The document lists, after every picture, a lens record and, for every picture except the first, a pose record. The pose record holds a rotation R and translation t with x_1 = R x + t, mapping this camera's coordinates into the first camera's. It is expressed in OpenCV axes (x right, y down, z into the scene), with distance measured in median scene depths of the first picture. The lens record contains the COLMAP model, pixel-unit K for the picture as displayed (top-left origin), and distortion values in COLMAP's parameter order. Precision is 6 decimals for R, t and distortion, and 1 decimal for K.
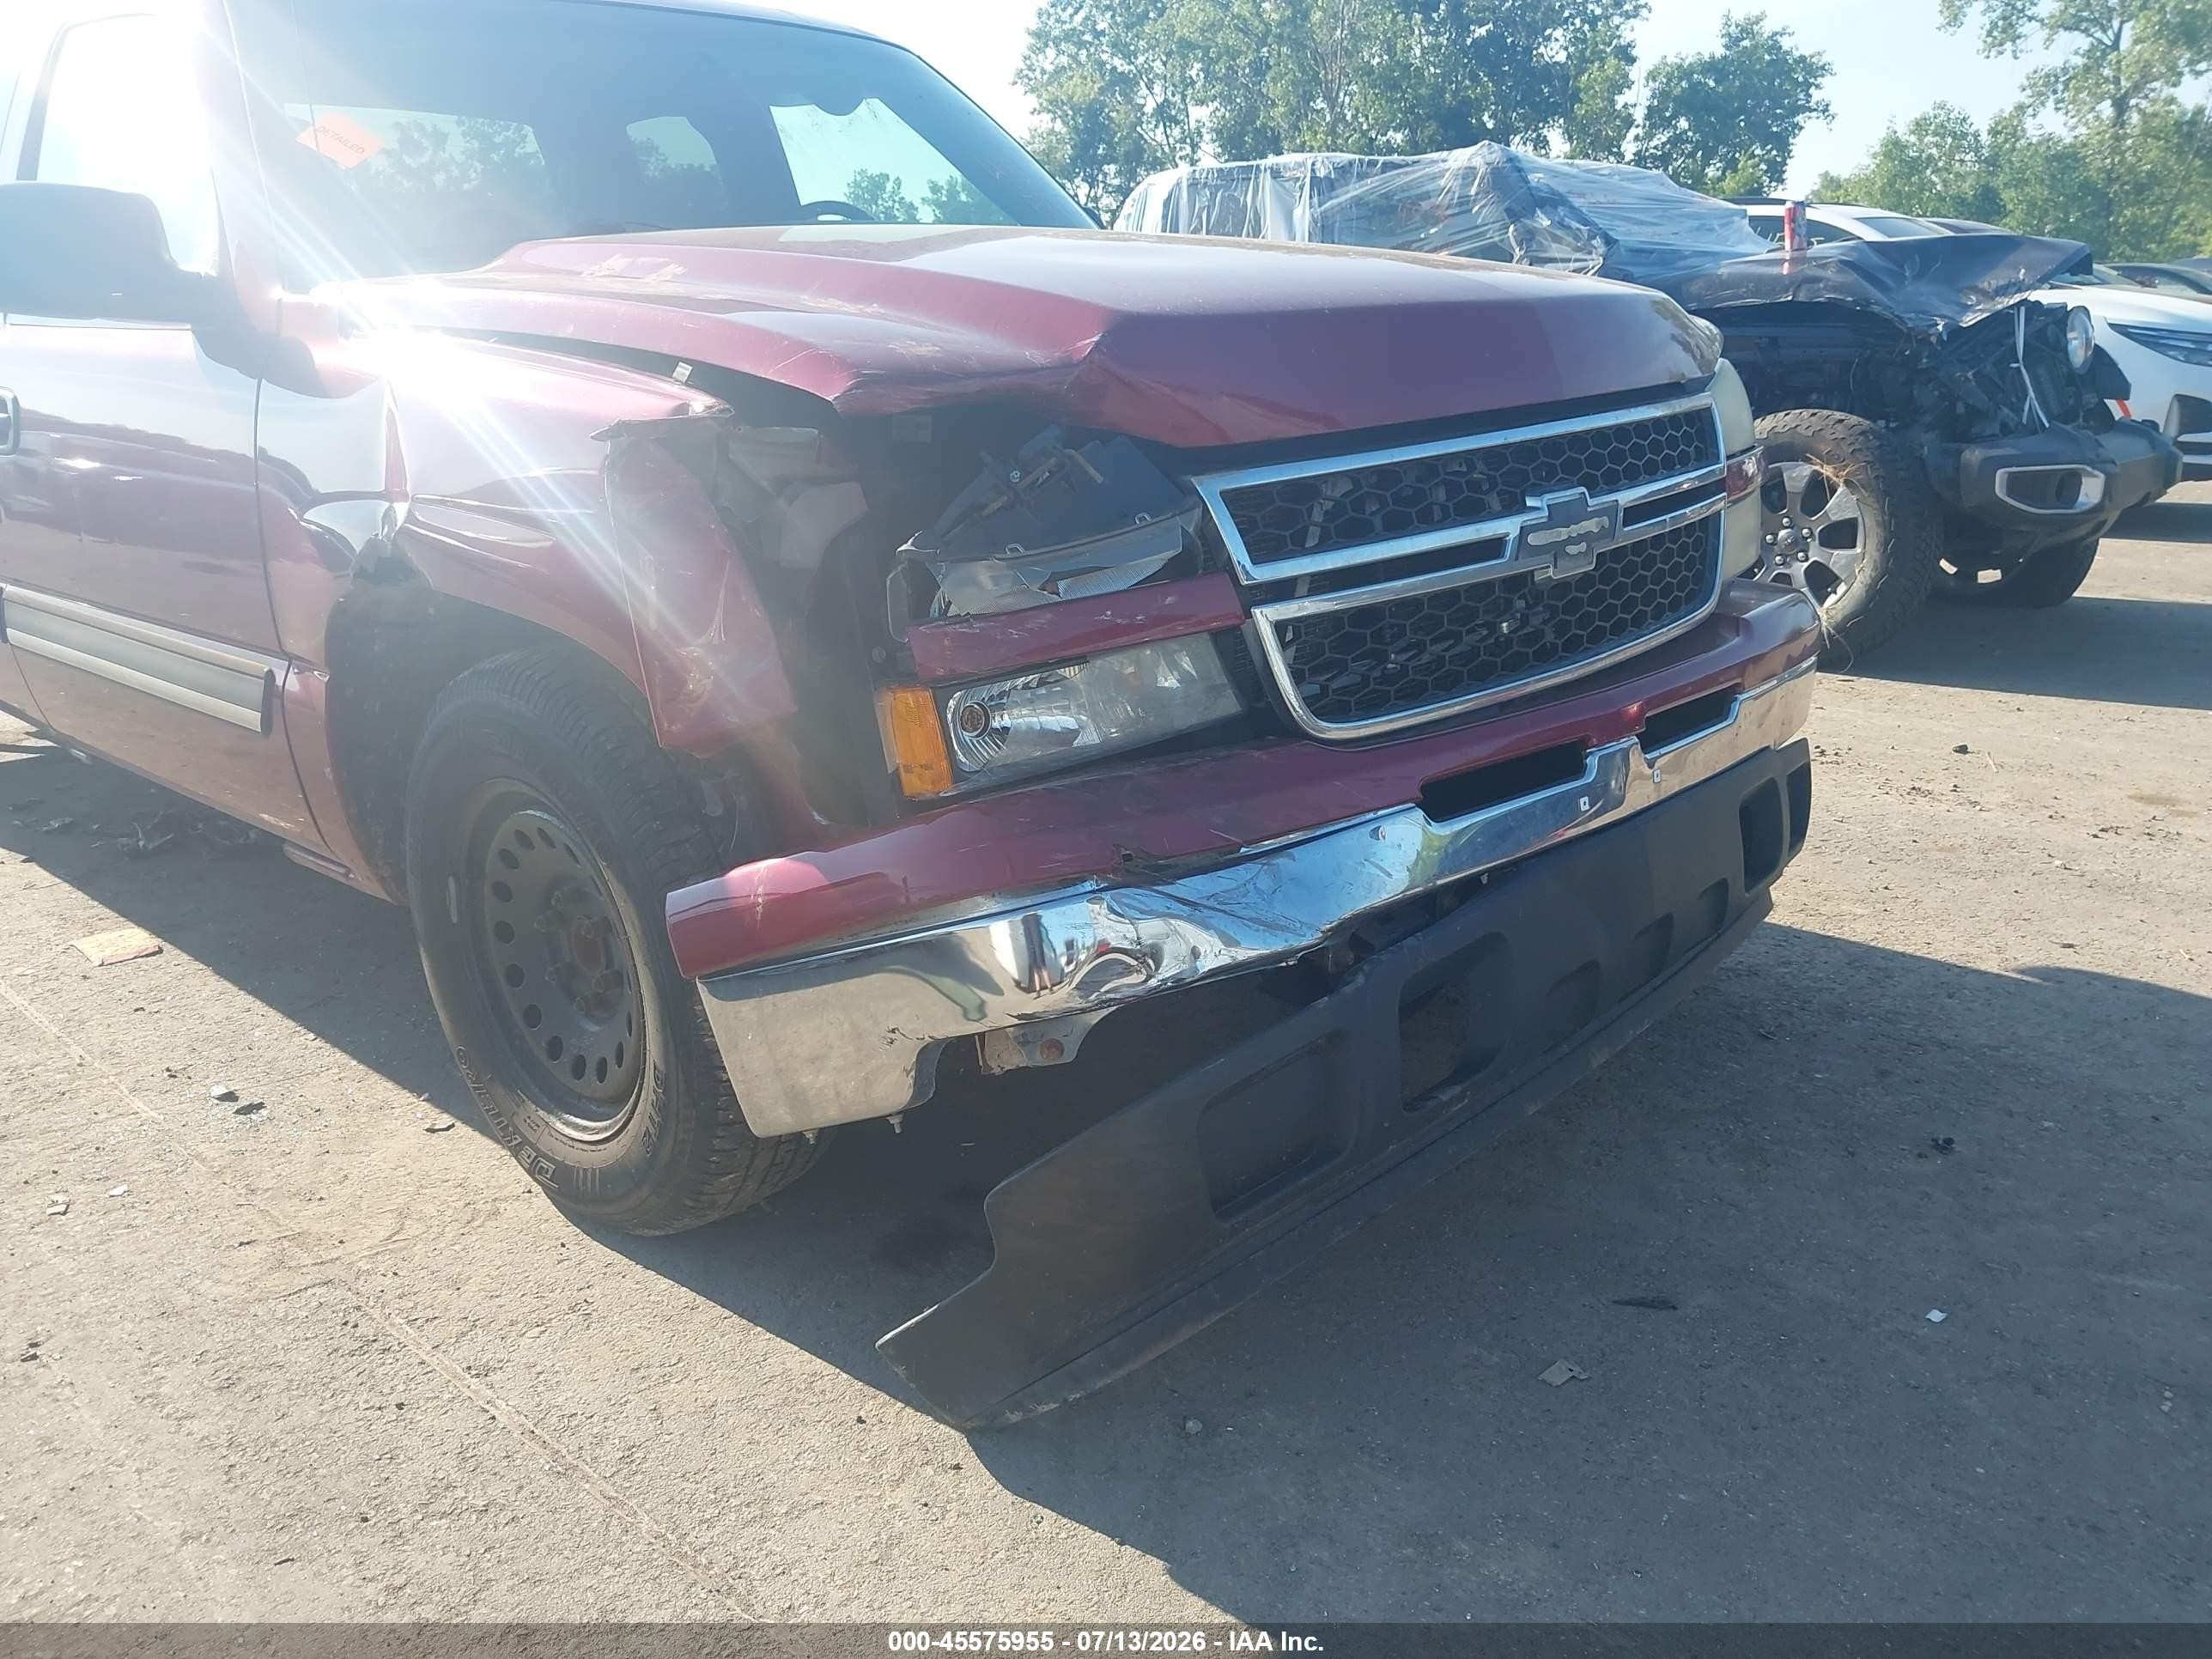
lens RADIAL K [[1813.7, 0, 1166.2], [0, 1813.7, 825.0], [0, 0, 1]] dist [0.035474, -0.079698]
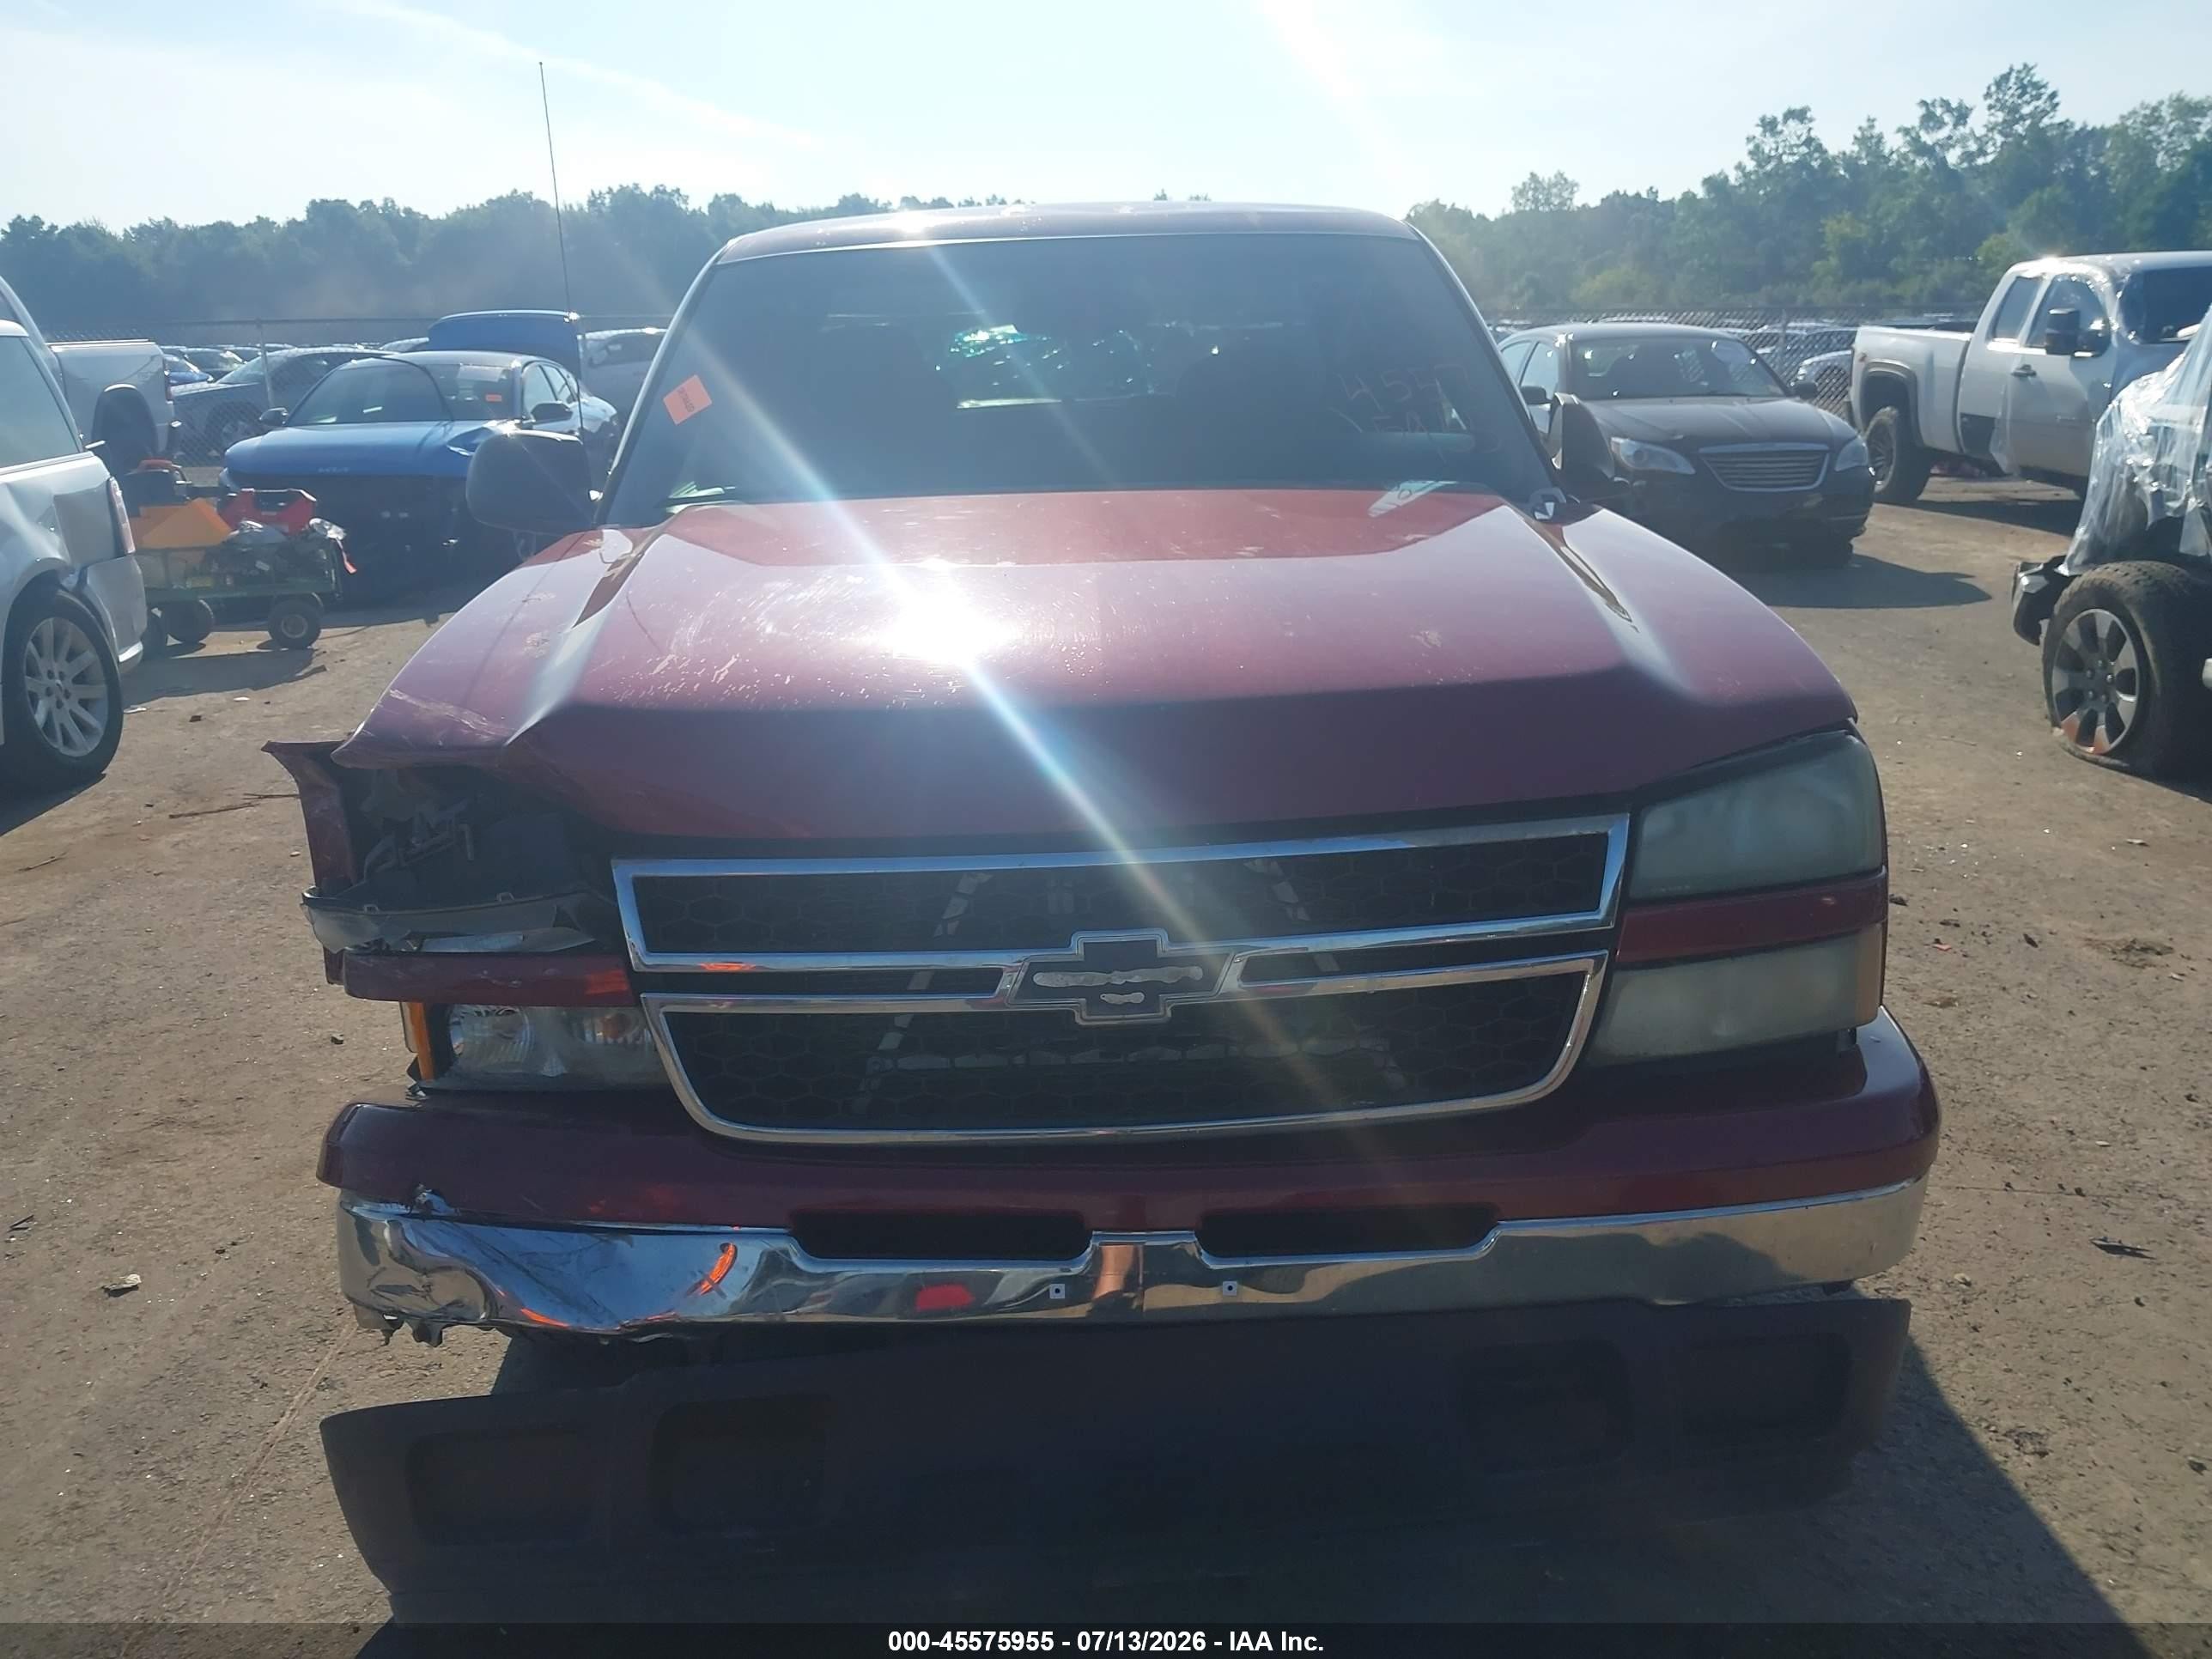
lens RADIAL K [[1813.7, 0, 1166.2], [0, 1813.7, 825.0], [0, 0, 1]] dist [0.035474, -0.079698]
pose [[0.689476, 0.205178, -0.694640, 1.714049], [-0.187642, 0.976896, 0.102302, -0.680043], [0.699581, 0.059809, 0.712046, 0.869534]]
